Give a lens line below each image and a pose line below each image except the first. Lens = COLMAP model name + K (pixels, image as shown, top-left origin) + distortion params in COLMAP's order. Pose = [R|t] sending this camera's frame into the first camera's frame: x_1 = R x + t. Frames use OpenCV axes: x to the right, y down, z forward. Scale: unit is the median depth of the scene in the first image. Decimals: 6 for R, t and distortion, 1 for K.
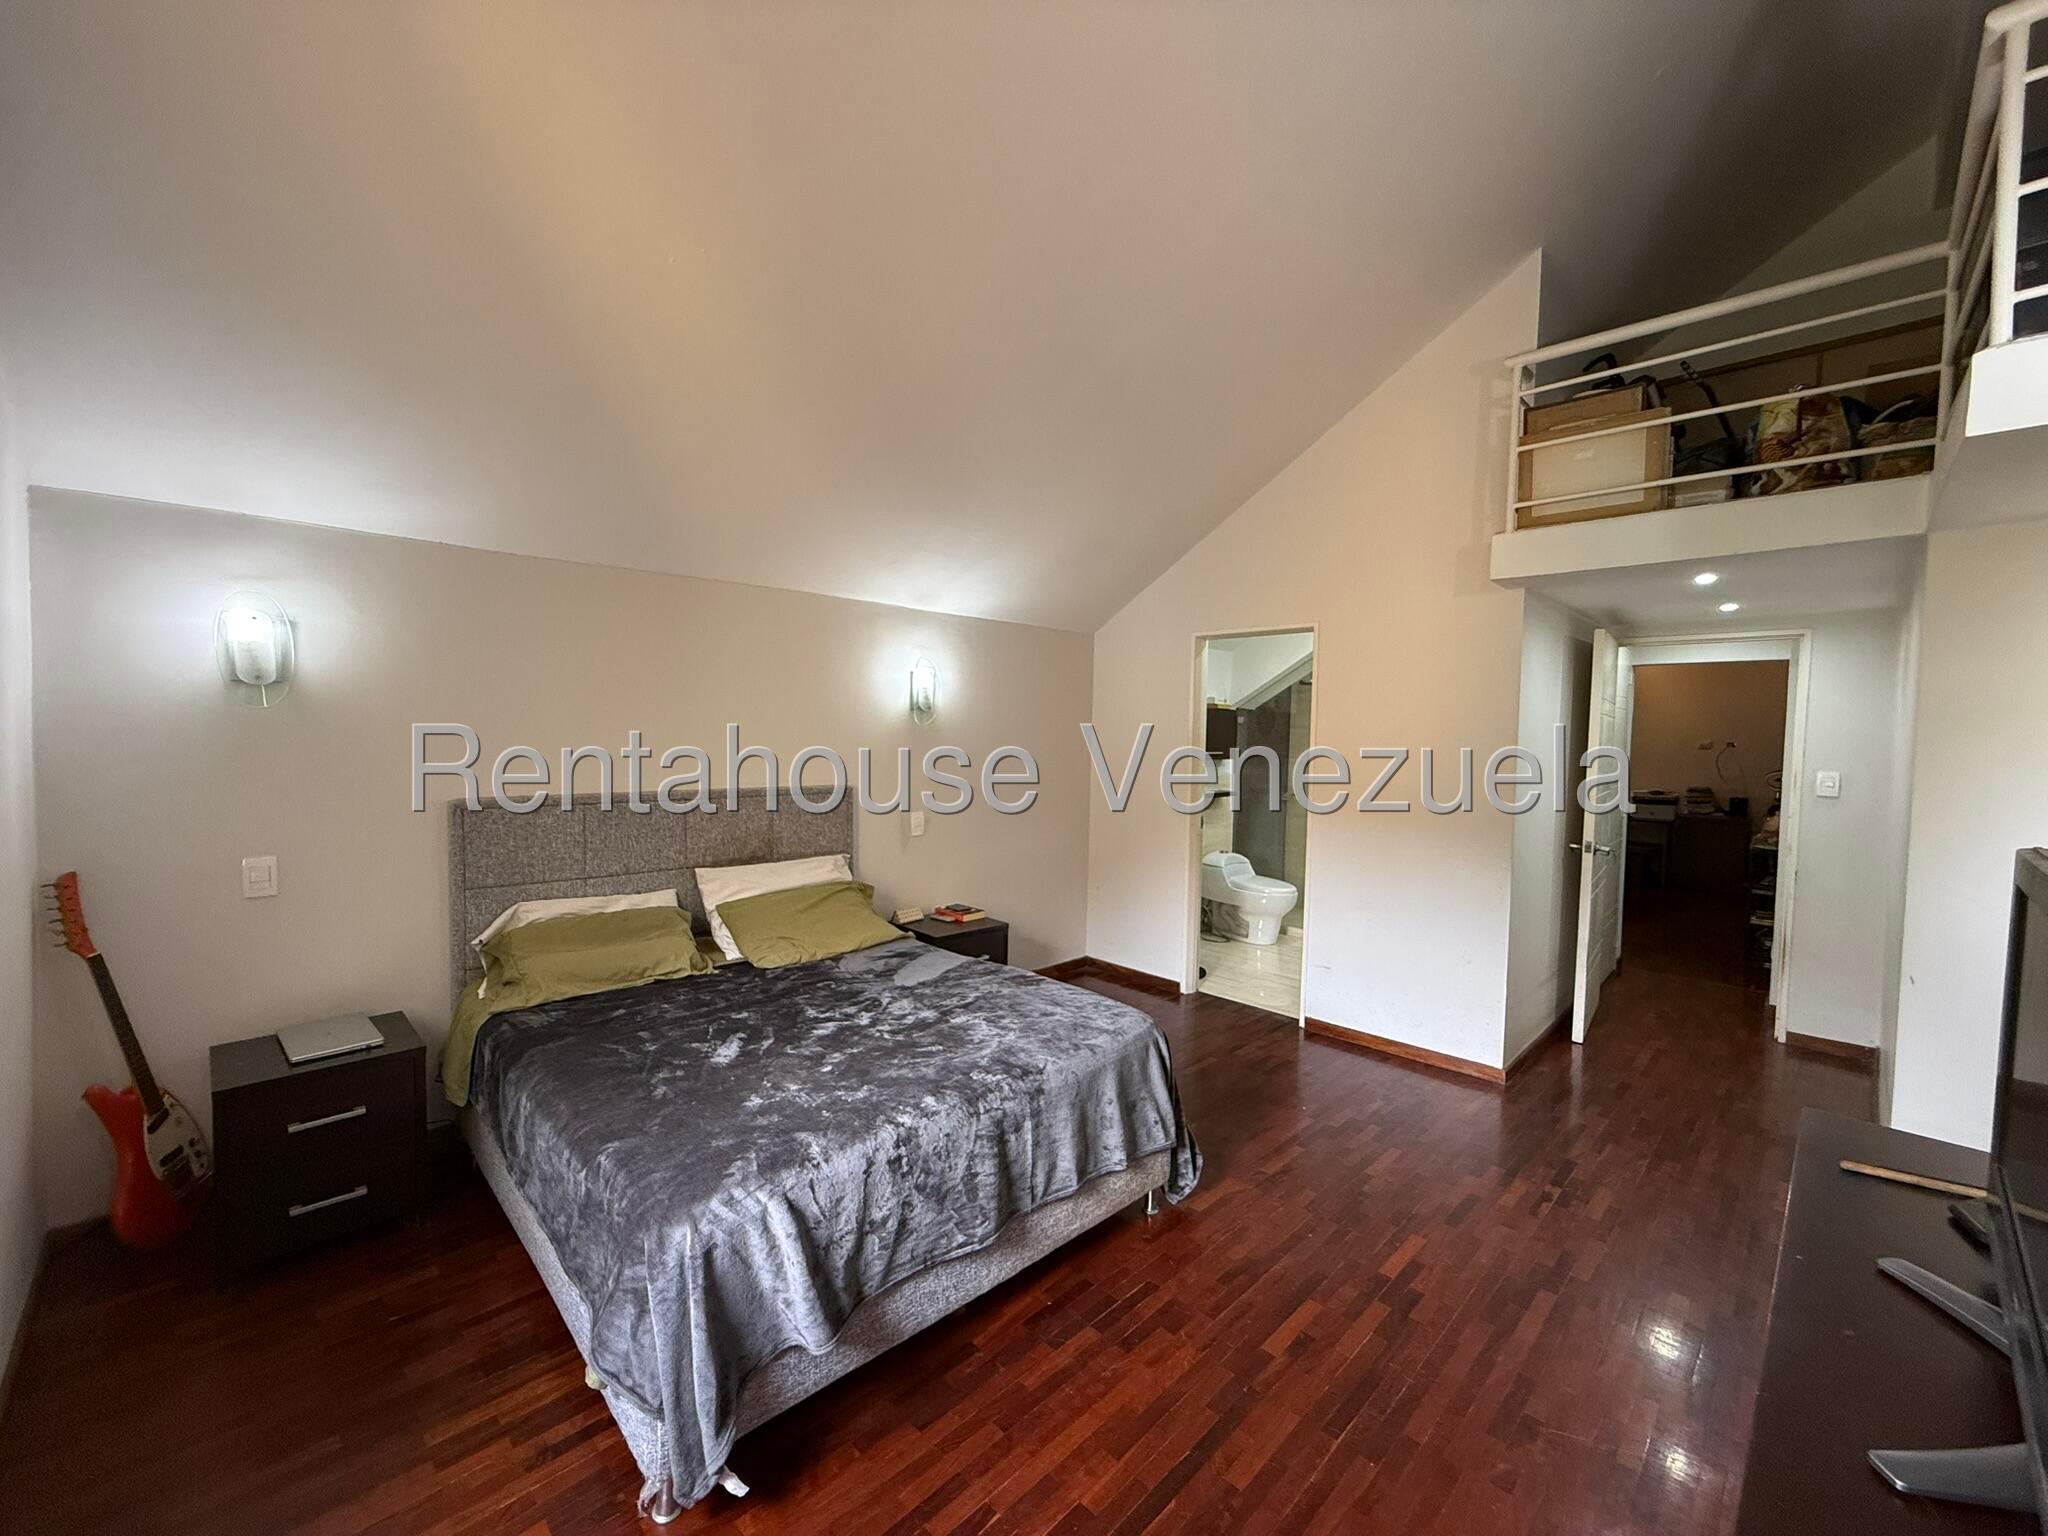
lens RADIAL K [[819.6, 0, 1017.7], [0, 819.6, 763.6], [0, 0, 1]] dist [-0.000775, 0.000894]
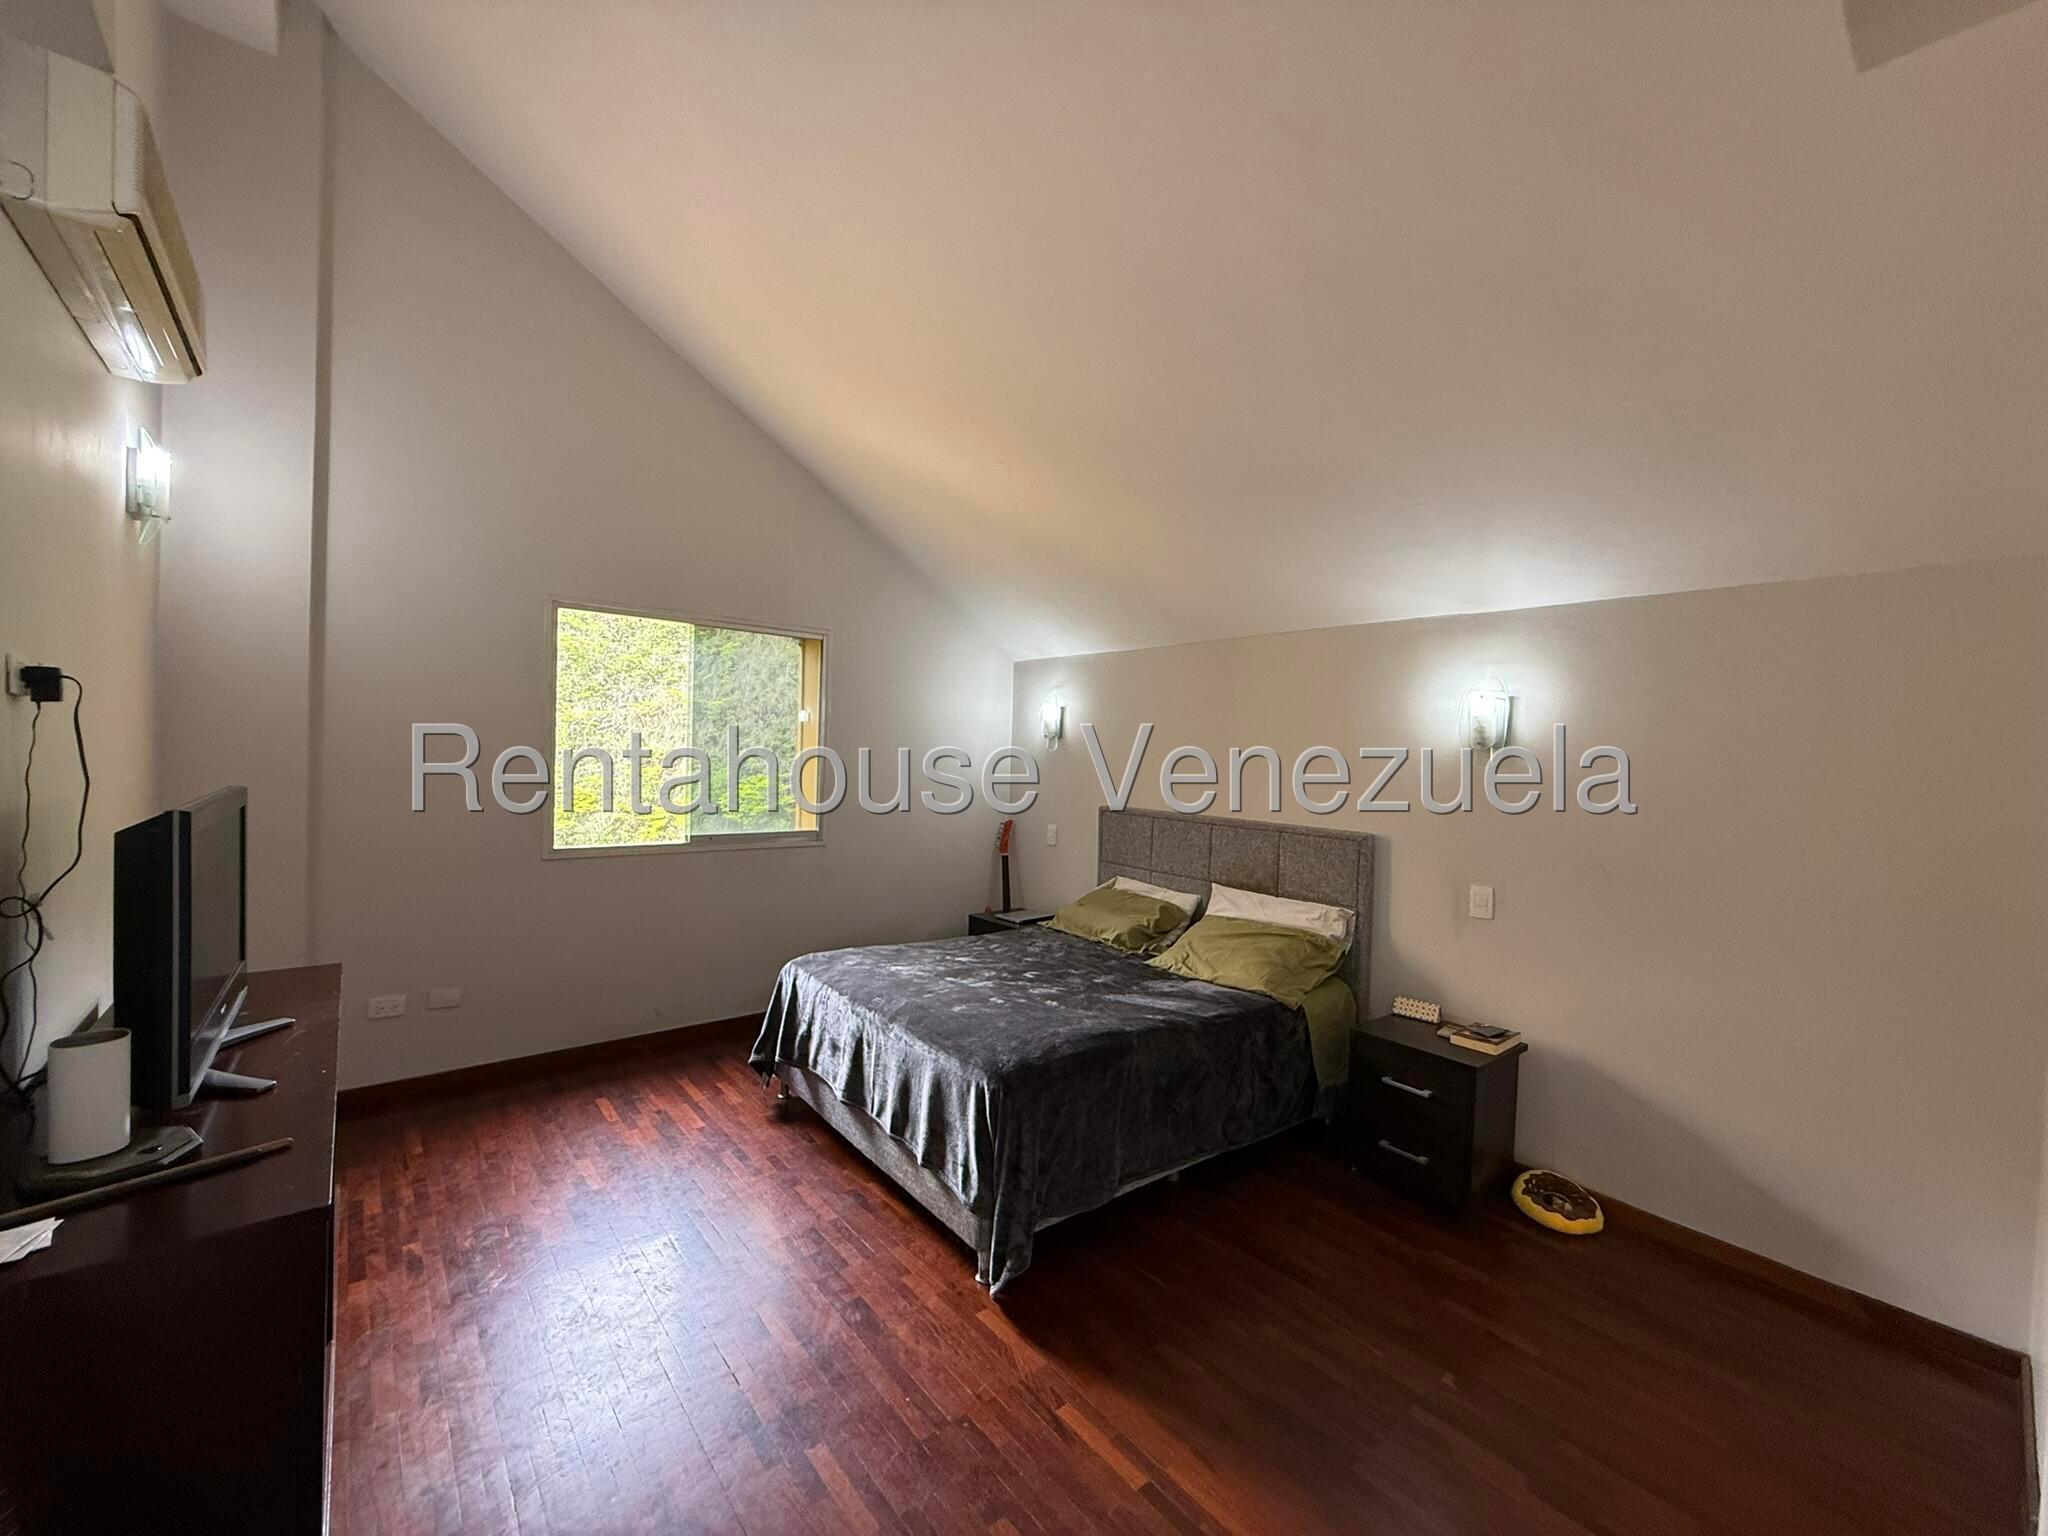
lens RADIAL K [[819.6, 0, 1016.3], [0, 819.6, 775.5], [0, 0, 1]] dist [-0.000775, 0.000894]
pose [[-0.078932, 0.005764, -0.996863, 0.735193], [-0.081347, 0.996611, 0.012203, -0.016376], [0.993555, 0.082055, -0.078195, 0.733504]]
